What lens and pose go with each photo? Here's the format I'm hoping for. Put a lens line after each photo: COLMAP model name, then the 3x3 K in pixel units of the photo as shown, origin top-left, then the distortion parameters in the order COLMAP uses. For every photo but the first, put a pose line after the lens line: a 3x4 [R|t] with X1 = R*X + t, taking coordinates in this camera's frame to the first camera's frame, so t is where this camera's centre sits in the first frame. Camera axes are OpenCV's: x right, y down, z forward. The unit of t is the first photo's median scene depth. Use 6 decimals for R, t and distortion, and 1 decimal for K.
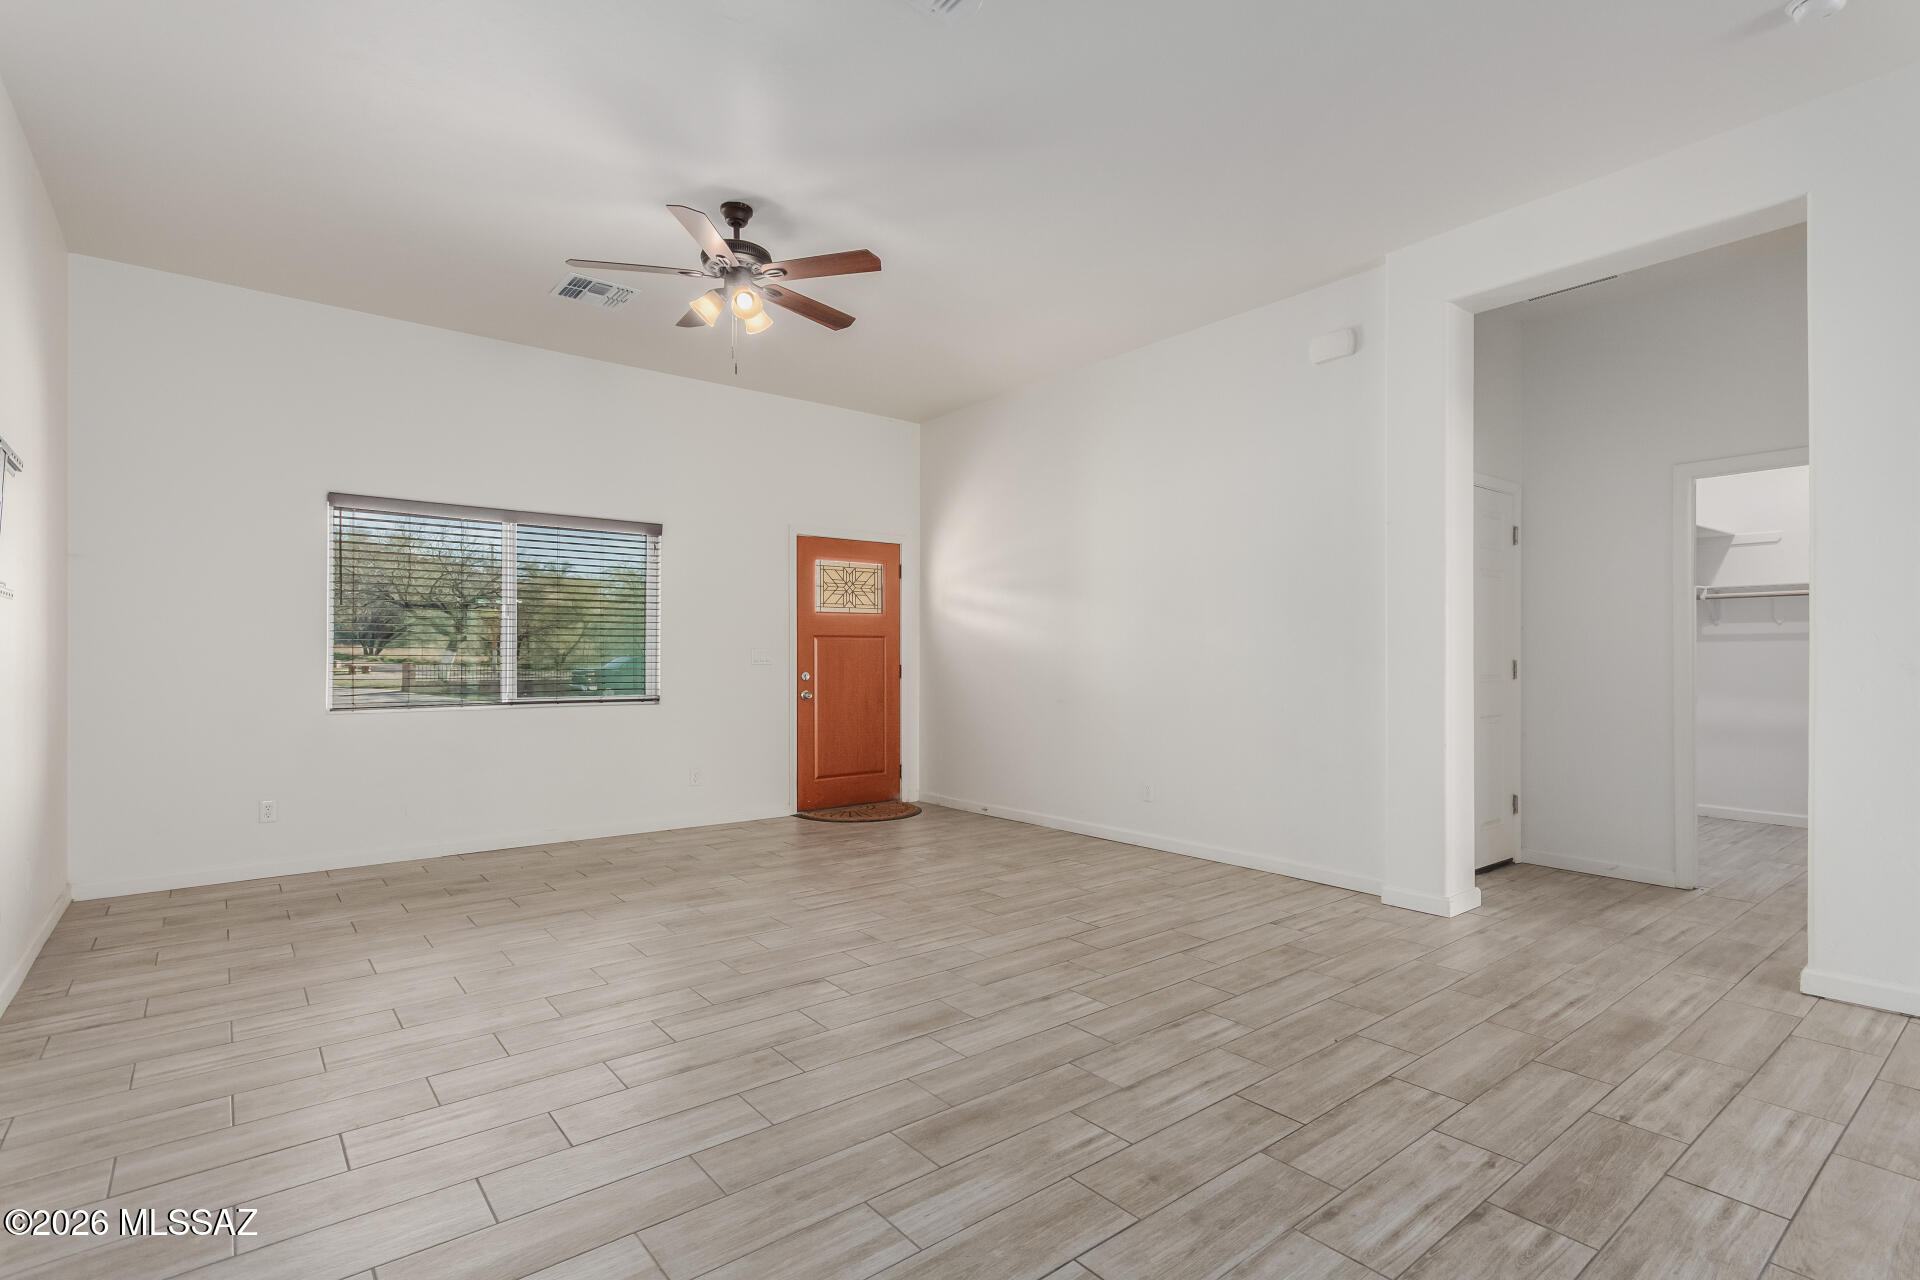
lens RADIAL K [[907.9, 0, 966.1], [0, 907.9, 641.9], [0, 0, 1]] dist [0.004108, 0.000935]
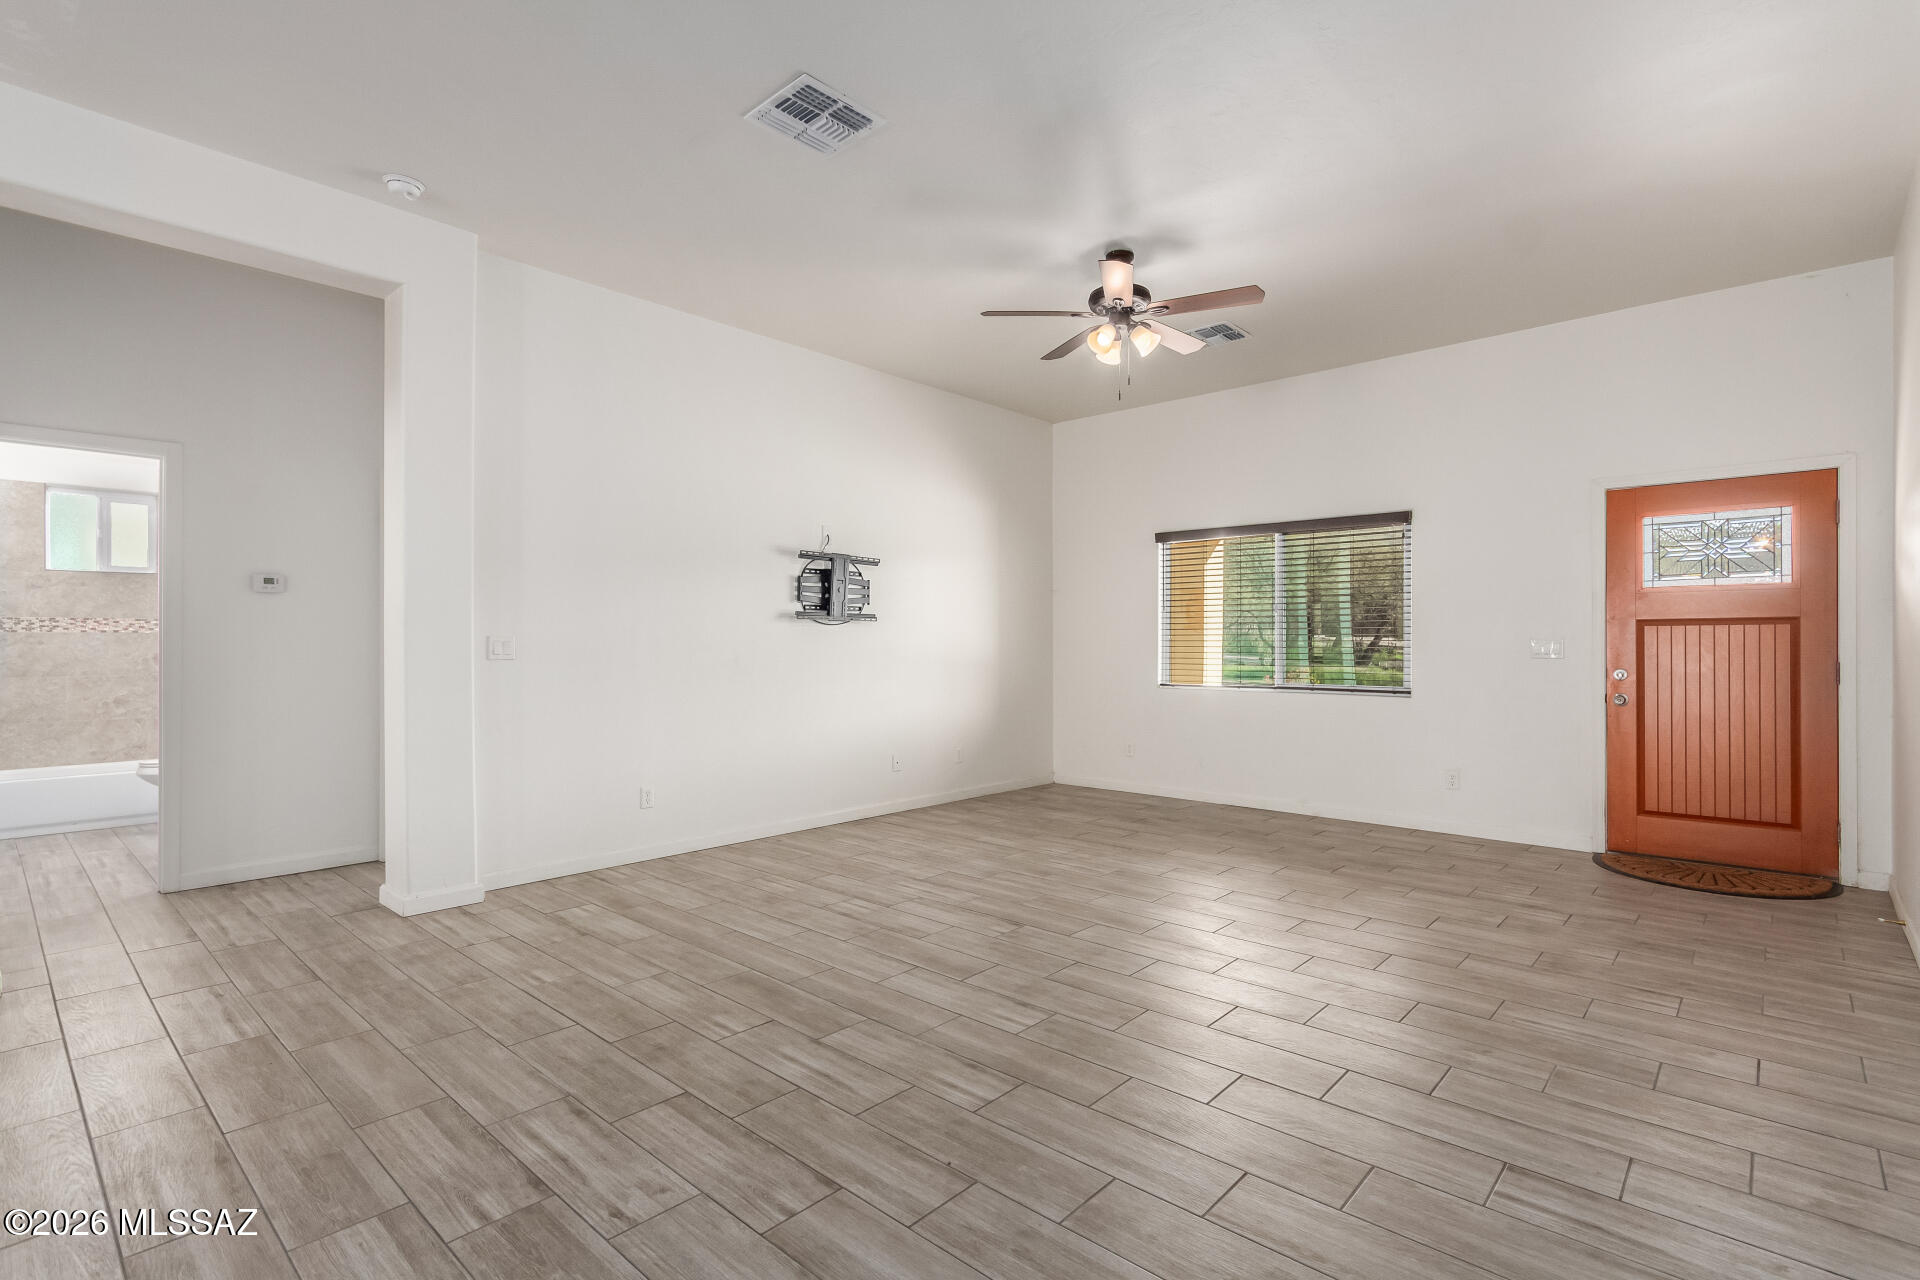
lens RADIAL K [[866.0, 0, 987.2], [0, 866.0, 633.7], [0, 0, 1]] dist [0.000014, -0.000206]
pose [[0.196237, -0.013509, -0.980463, 1.002986], [0.013022, 0.999853, -0.011170, 0.011133], [0.980470, -0.010575, 0.196384, 0.804906]]
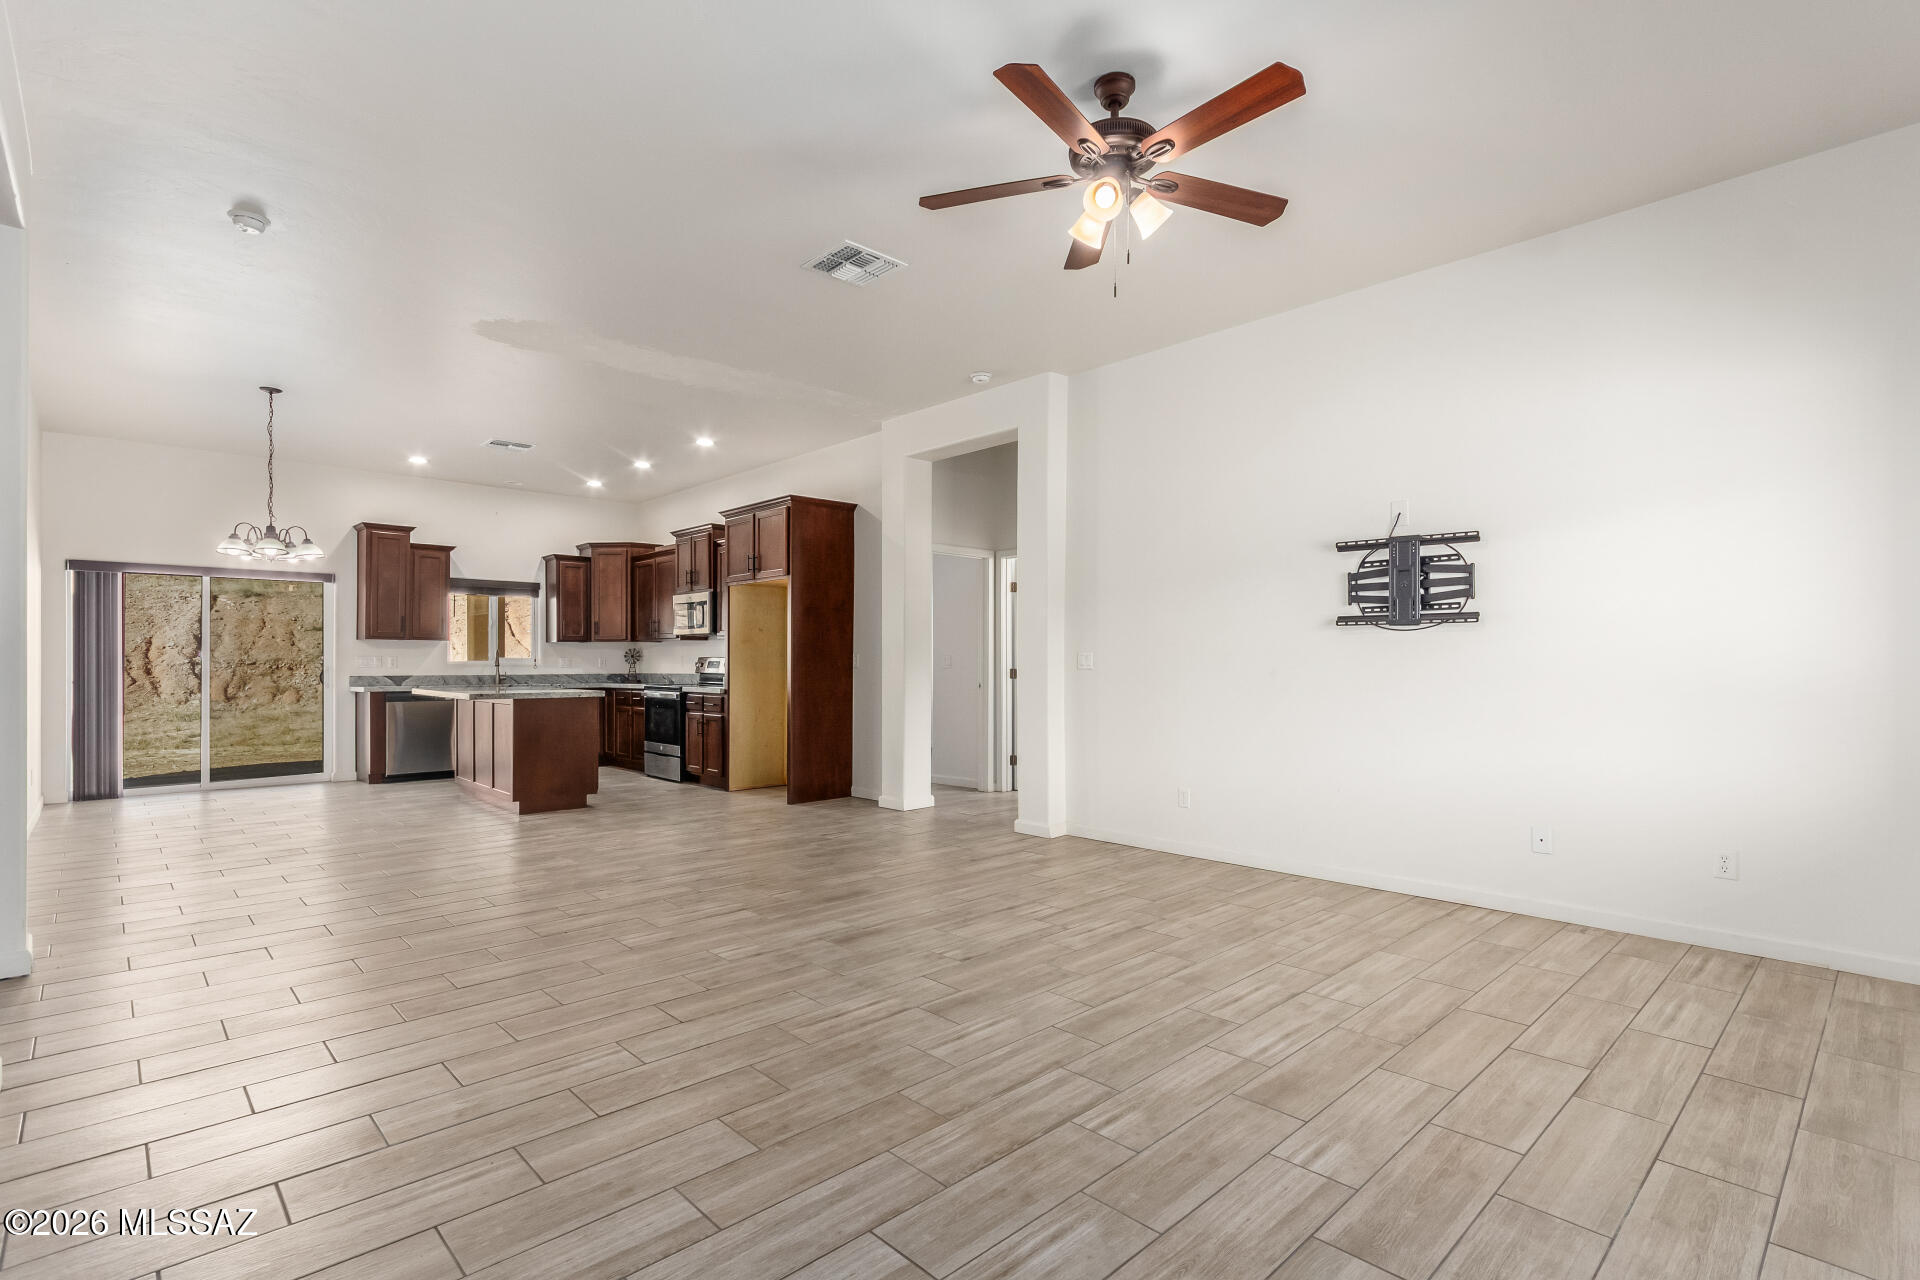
lens RADIAL K [[944.5, 0, 1038.8], [0, 944.5, 662.8], [0, 0, 1]] dist [-0.000773, 0.000124]
pose [[-0.989039, 0.000260, -0.147656, -0.089752], [0.002388, 0.999896, -0.014236, 0.039848], [0.147637, -0.014432, -0.988936, 2.298832]]
